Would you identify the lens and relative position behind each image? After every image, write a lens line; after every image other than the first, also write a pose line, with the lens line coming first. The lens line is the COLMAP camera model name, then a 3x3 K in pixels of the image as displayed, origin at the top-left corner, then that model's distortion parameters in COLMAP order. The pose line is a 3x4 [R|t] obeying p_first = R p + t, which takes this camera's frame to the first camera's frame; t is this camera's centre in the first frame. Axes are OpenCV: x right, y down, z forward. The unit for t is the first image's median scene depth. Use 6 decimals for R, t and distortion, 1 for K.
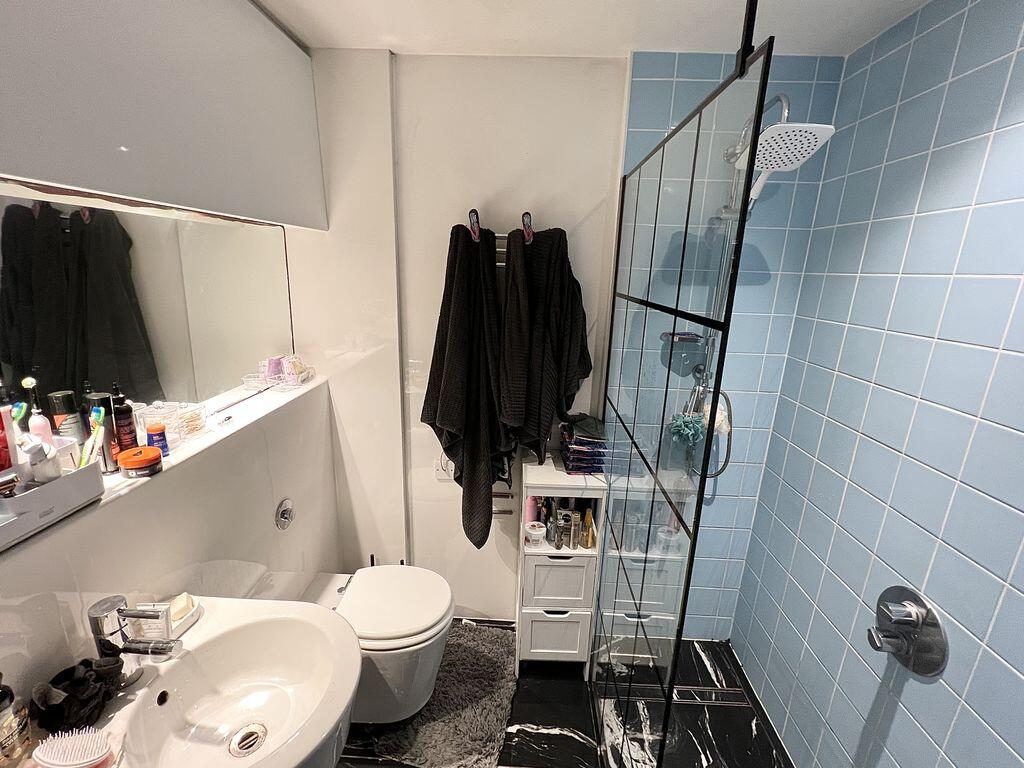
lens RADIAL K [[437.2, 0, 513.8], [0, 437.2, 383.8], [0, 0, 1]] dist [-0.000898, 0.000359]
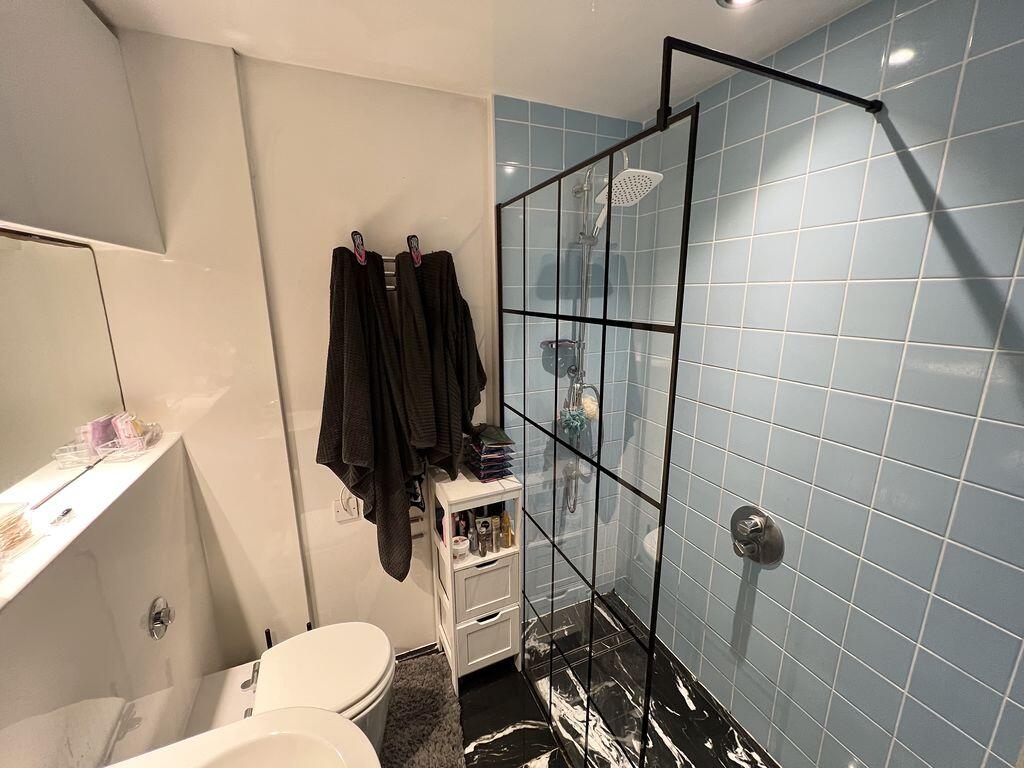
lens RADIAL K [[408.5, 0, 512.1], [0, 408.5, 384.0], [0, 0, 1]] dist [-0.002069, 0.000013]
pose [[0.904701, -0.130949, 0.405424, -0.182522], [0.143033, 0.989718, 0.000496, -0.019383], [-0.401320, 0.057540, 0.914129, 0.063371]]
